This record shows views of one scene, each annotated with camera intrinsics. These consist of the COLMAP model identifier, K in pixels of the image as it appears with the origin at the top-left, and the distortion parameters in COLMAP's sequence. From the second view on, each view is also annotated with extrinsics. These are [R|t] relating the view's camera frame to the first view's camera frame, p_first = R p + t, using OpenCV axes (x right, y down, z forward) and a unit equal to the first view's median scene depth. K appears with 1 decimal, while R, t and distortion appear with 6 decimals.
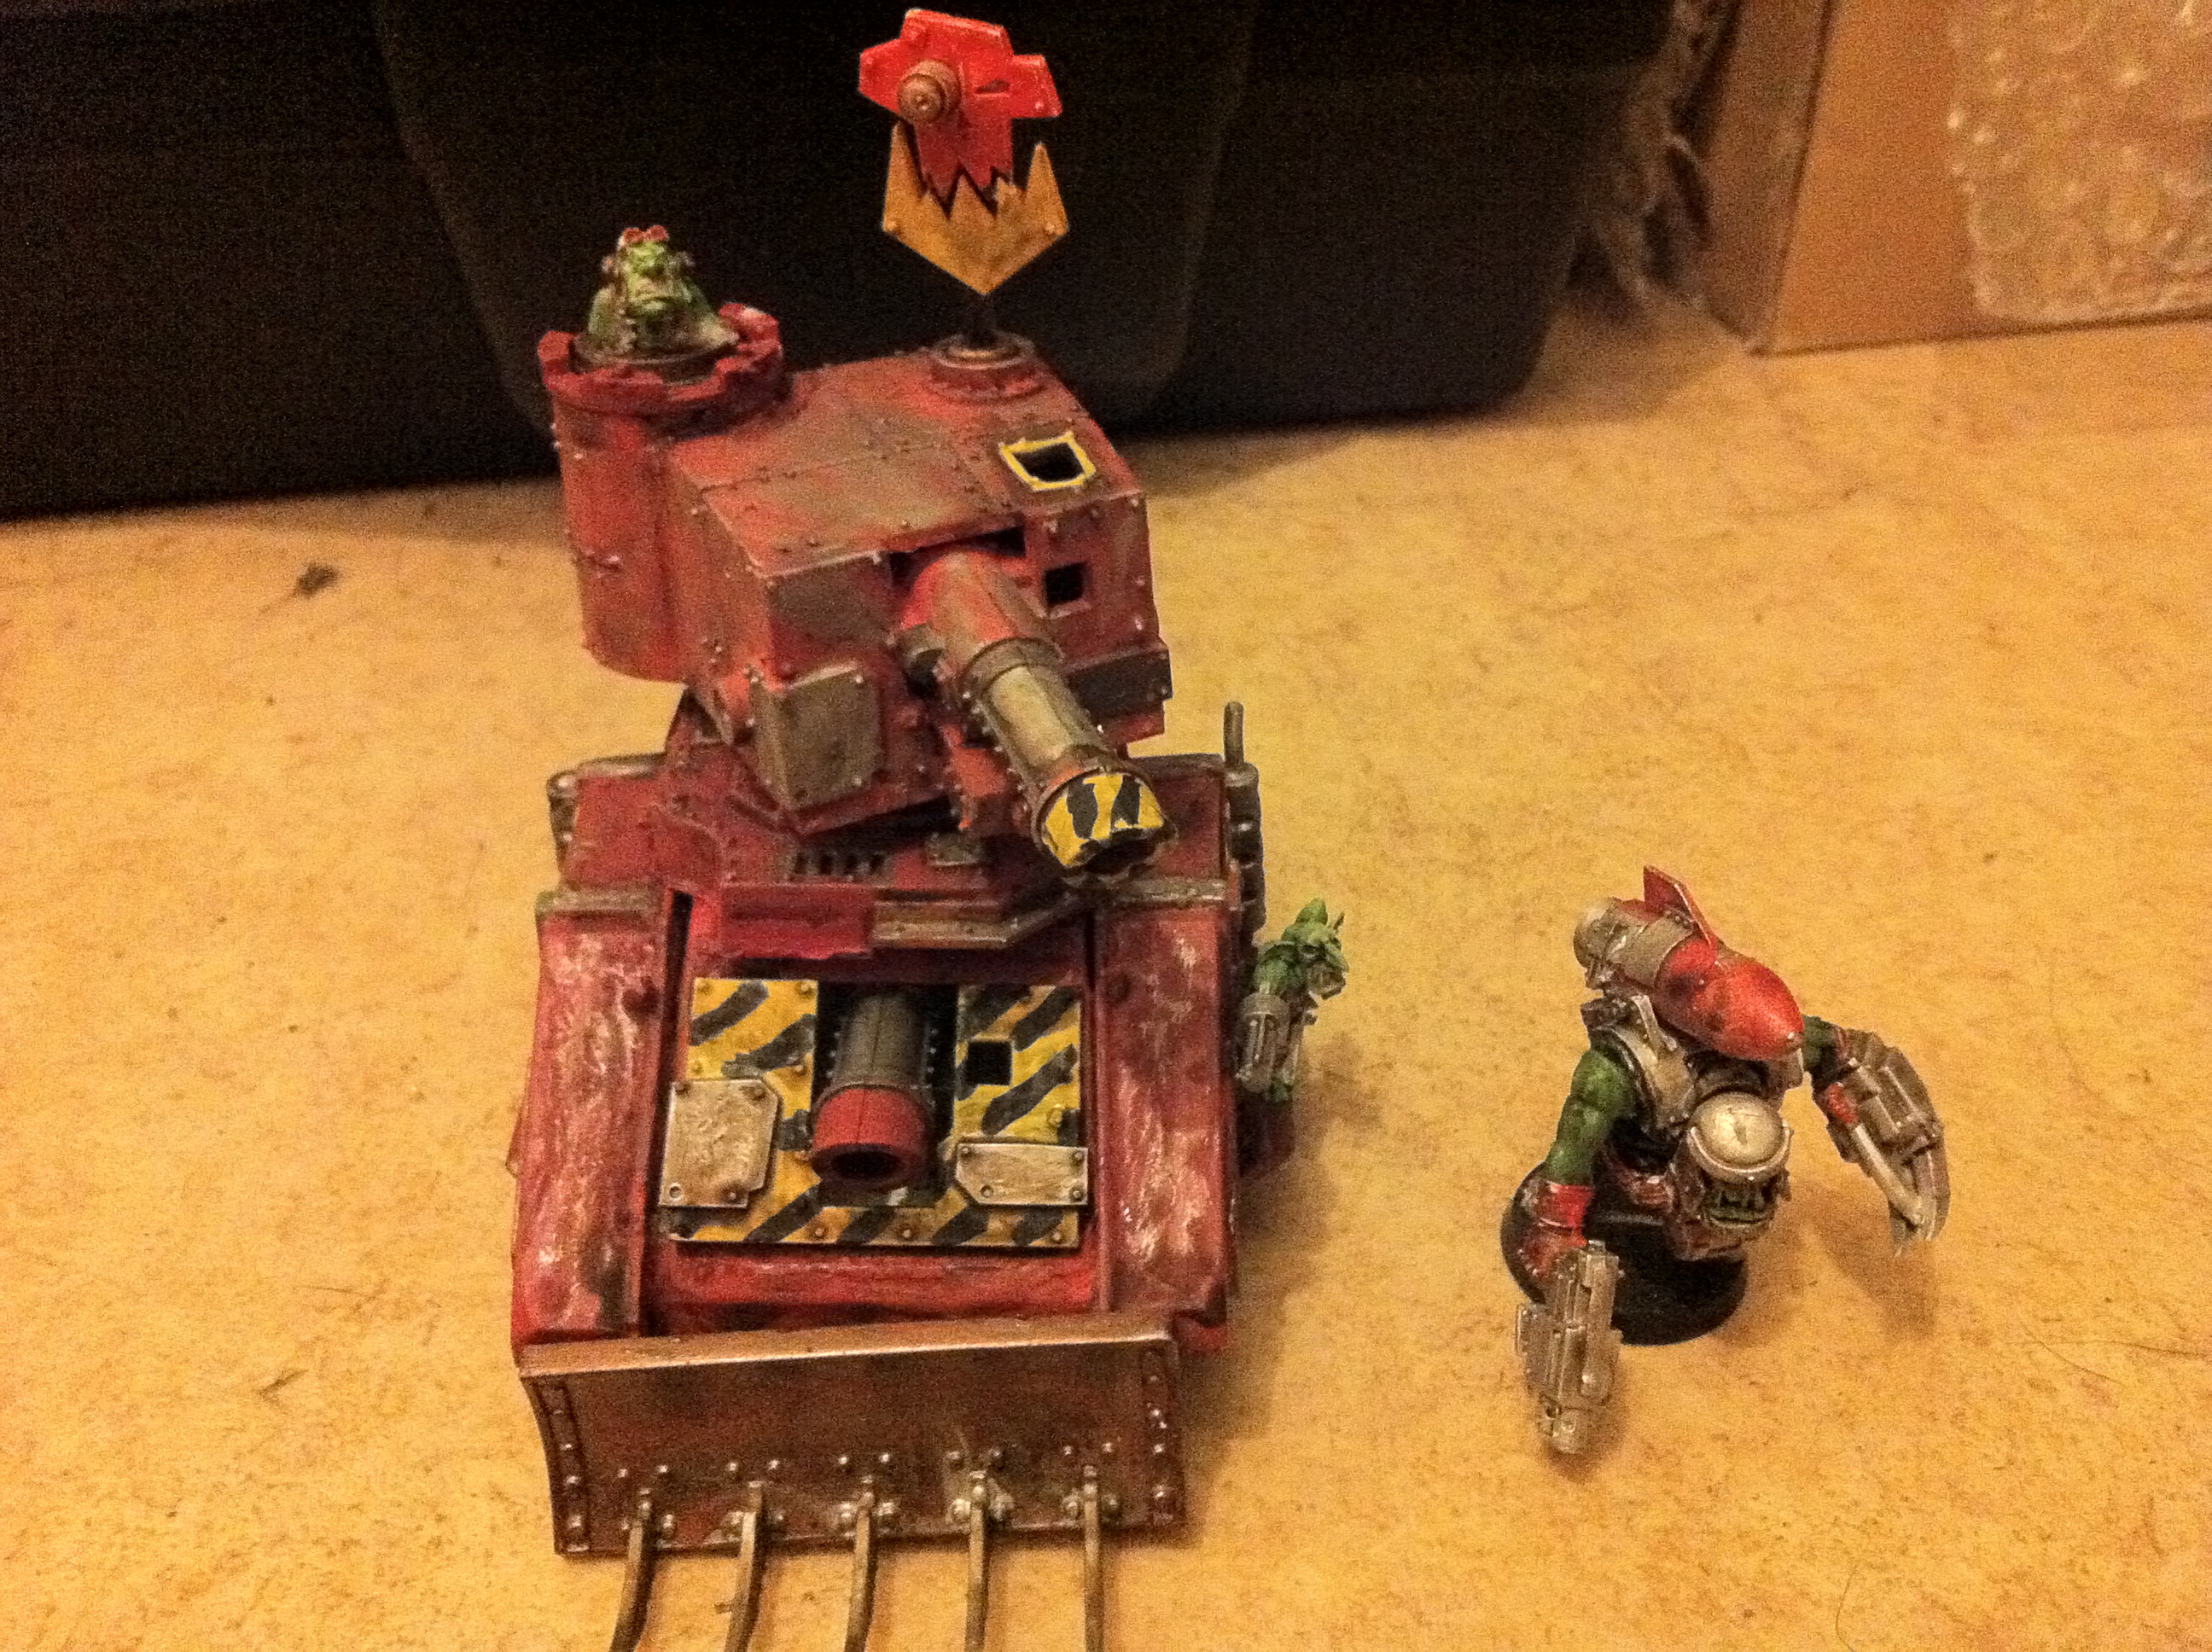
lens RADIAL K [[2098.8, 0, 1083.2], [0, 2098.8, 832.1], [0, 0, 1]] dist [0.118506, -0.307792]
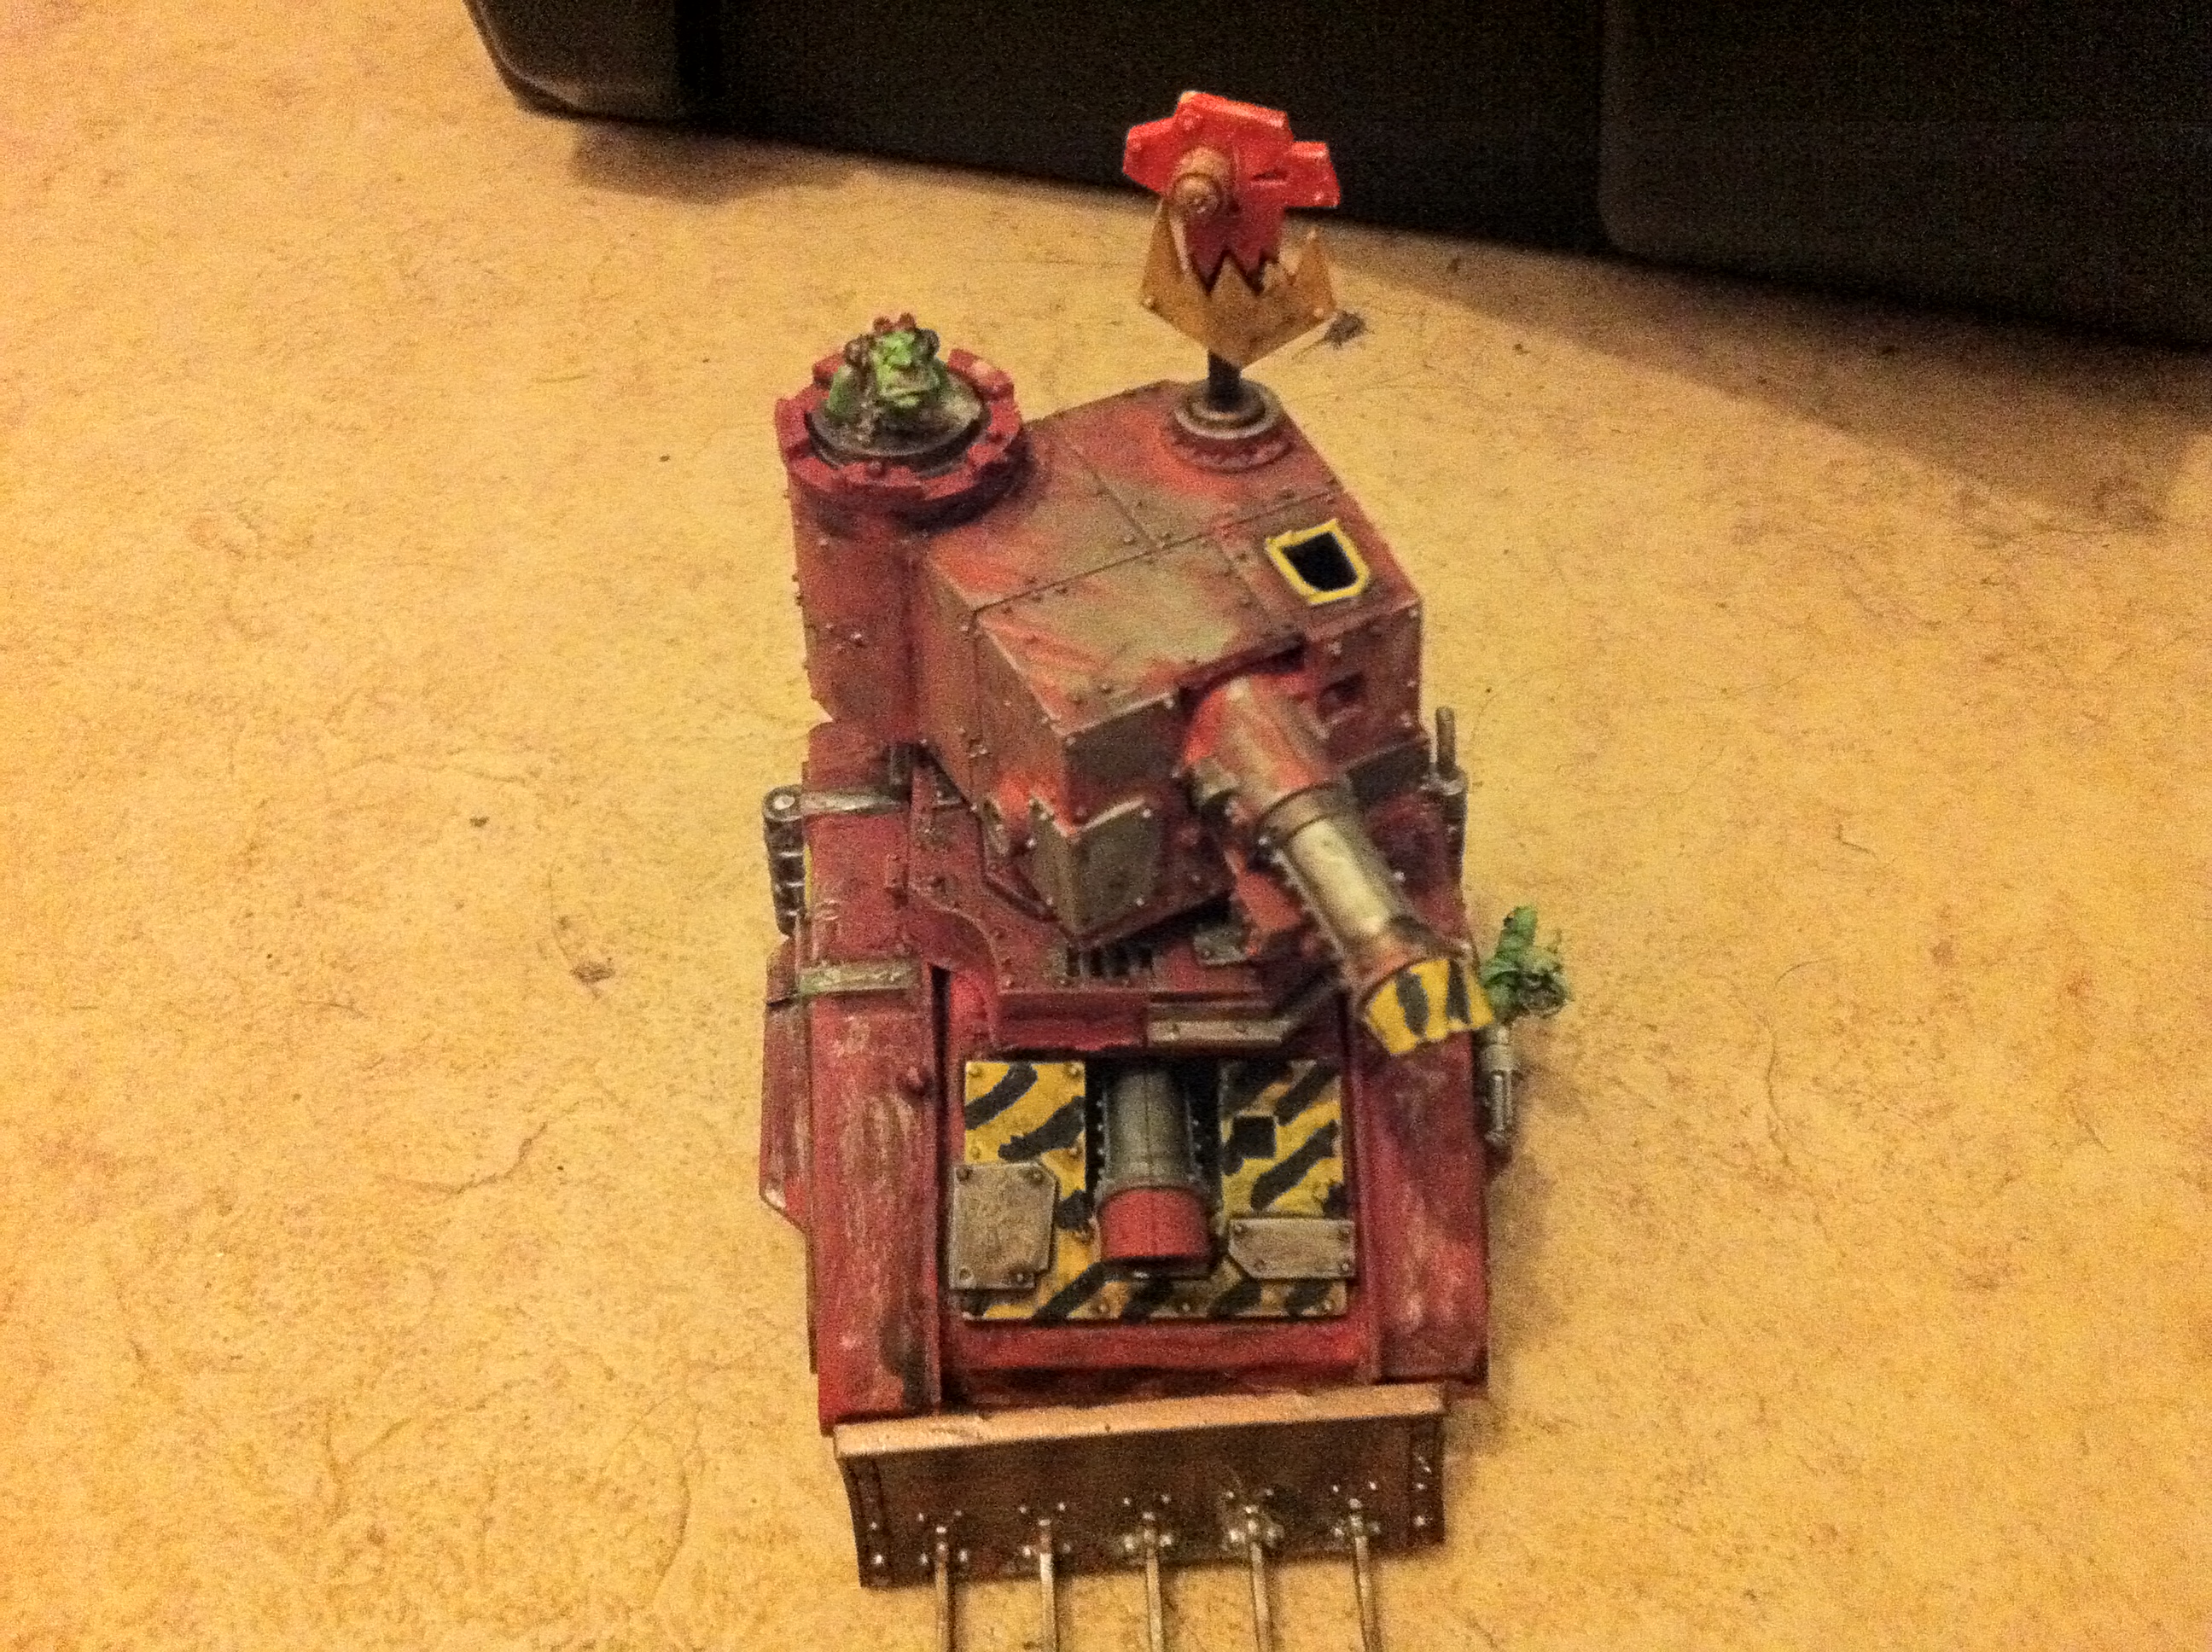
lens RADIAL K [[2098.8, 0, 1083.2], [0, 2098.8, 832.1], [0, 0, 1]] dist [0.118506, -0.307792]
pose [[0.999256, -0.023429, 0.030628, -0.160216], [0.016677, 0.978709, 0.204572, -0.256864], [-0.034769, -0.203909, 0.978372, 0.016984]]
